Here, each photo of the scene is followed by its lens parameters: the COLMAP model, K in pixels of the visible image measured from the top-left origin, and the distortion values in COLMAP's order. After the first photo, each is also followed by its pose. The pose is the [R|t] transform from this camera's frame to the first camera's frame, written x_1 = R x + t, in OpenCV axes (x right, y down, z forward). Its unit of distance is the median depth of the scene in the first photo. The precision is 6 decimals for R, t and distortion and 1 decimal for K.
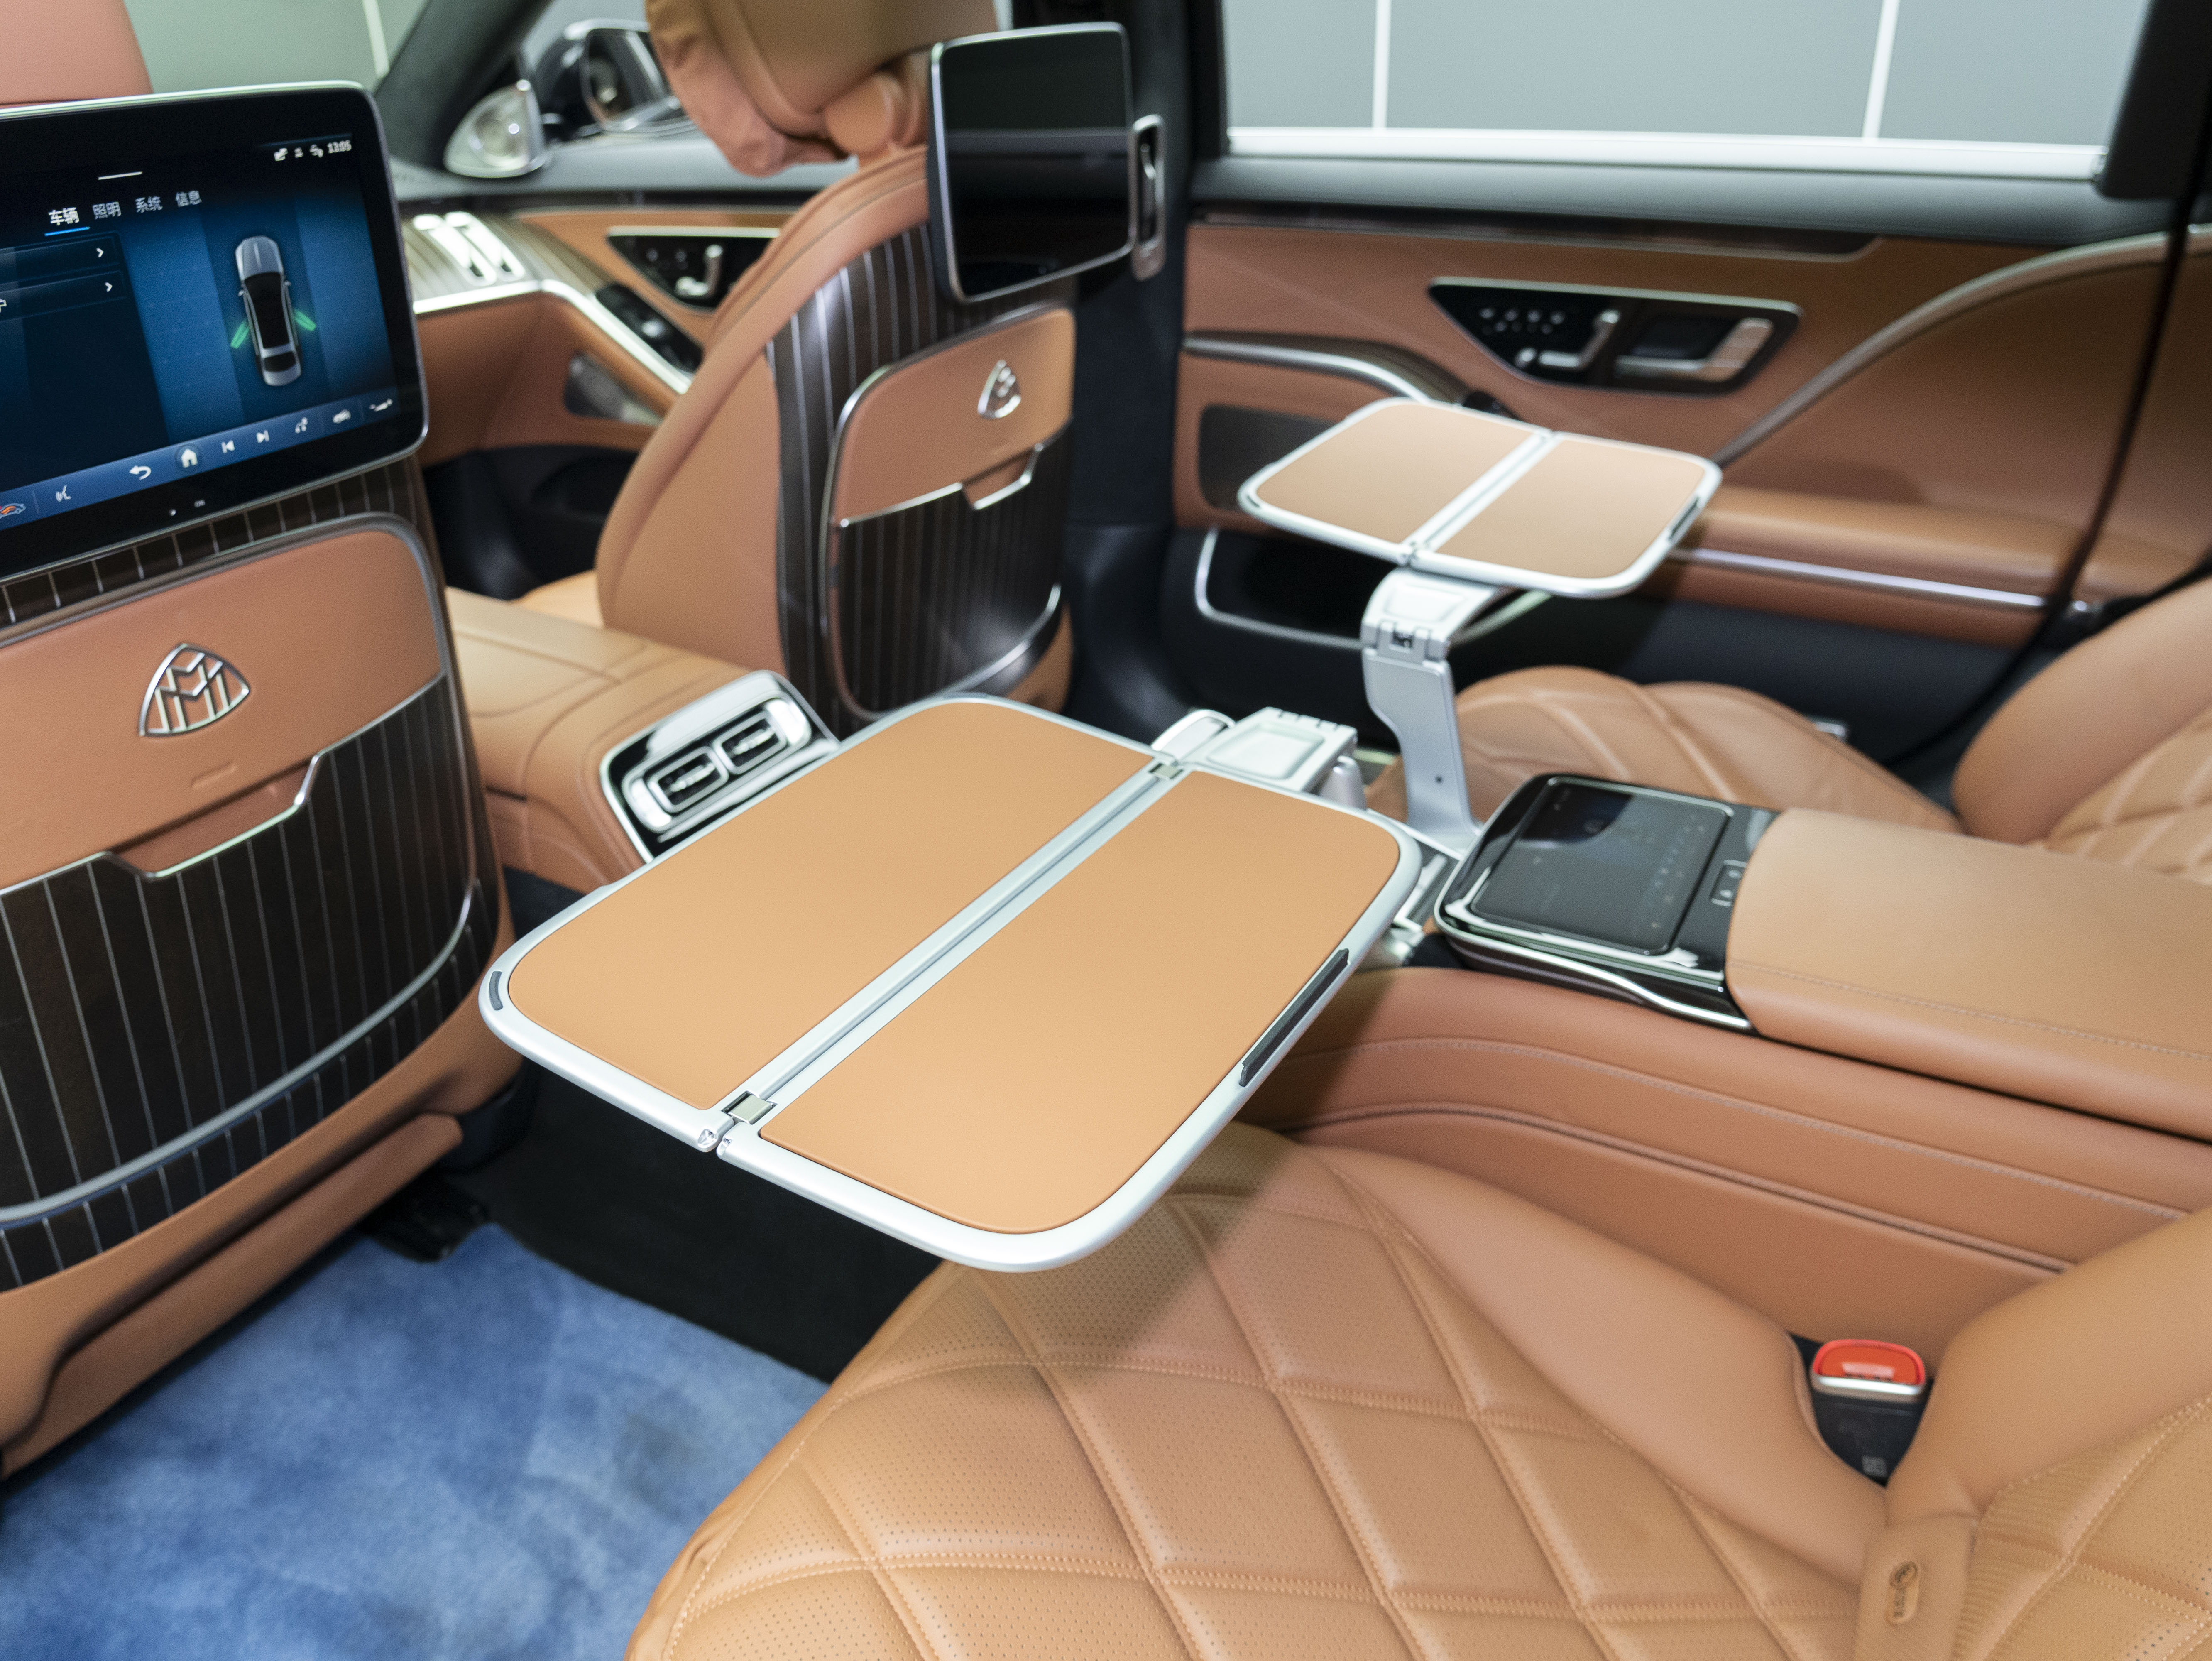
lens RADIAL K [[1590.5, 0, 1114.7], [0, 1590.5, 889.4], [0, 0, 1]] dist [-0.046981, 0.009452]
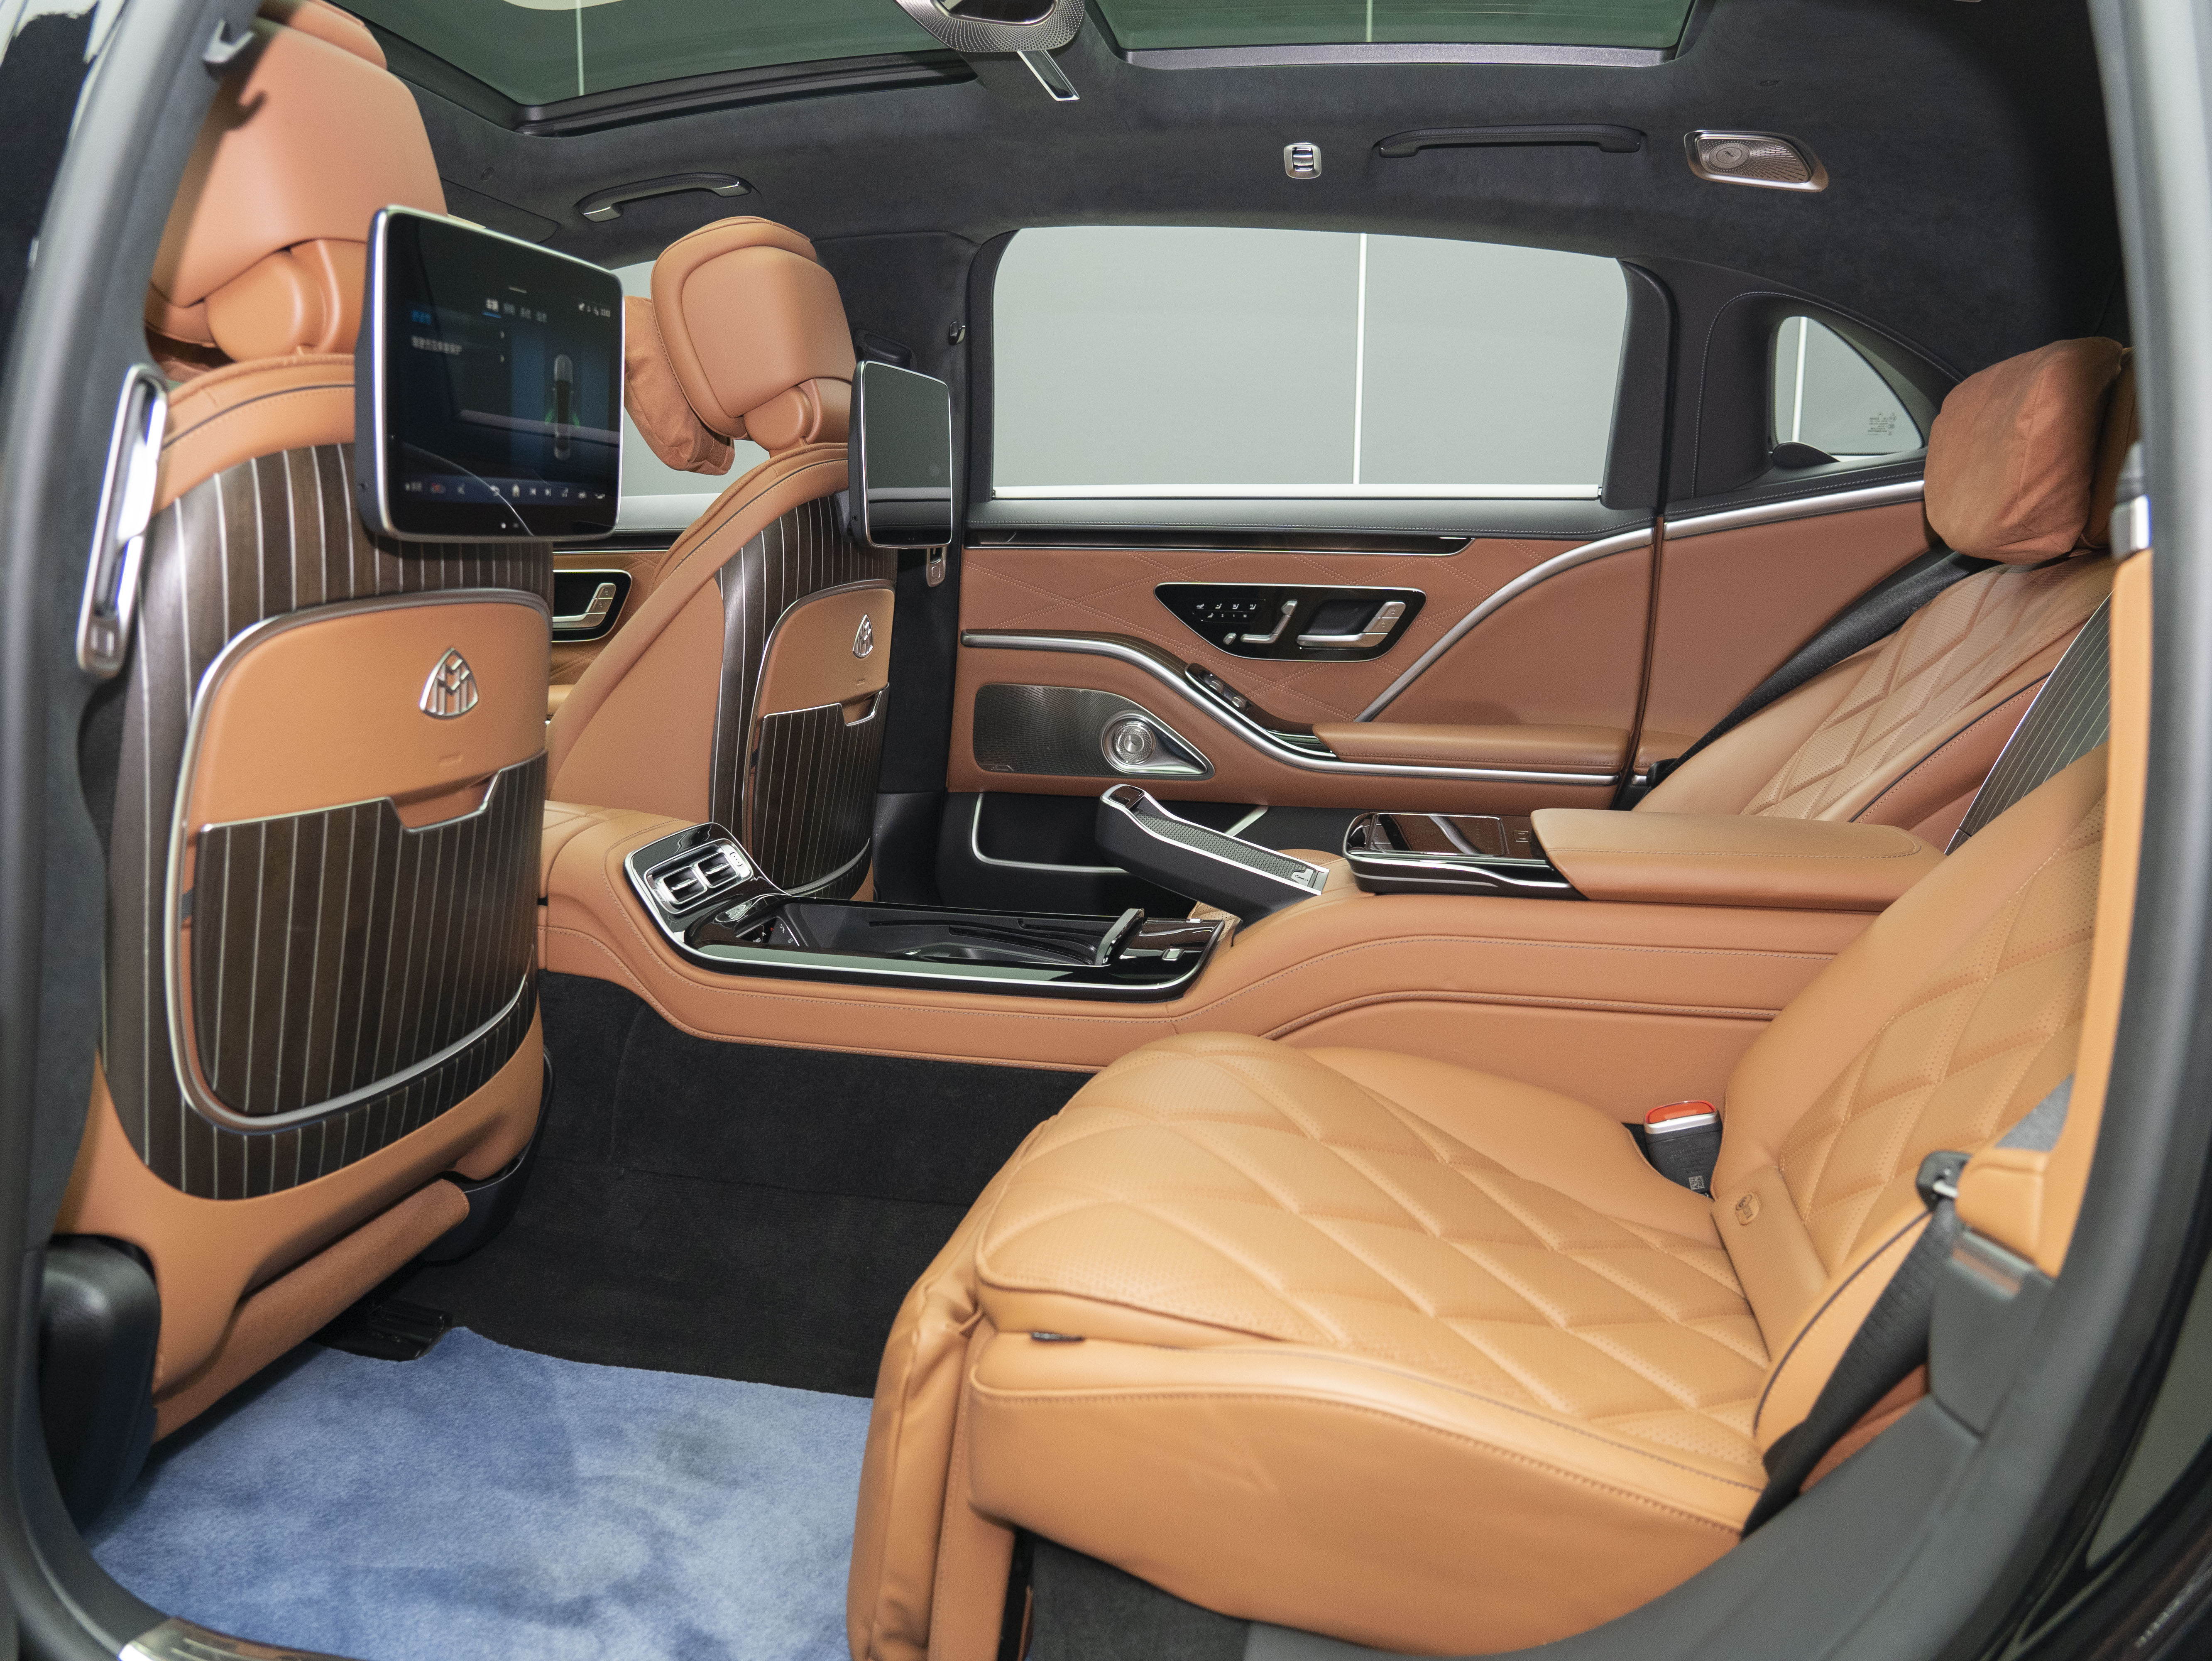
lens RADIAL K [[1590.5, 0, 1119.7], [0, 1590.5, 912.3], [0, 0, 1]] dist [-0.046981, 0.009452]
pose [[0.953880, -0.028755, 0.298809, -0.294728], [0.112811, 0.956777, -0.268052, 0.292528], [-0.278185, 0.289399, 0.915894, -0.176387]]
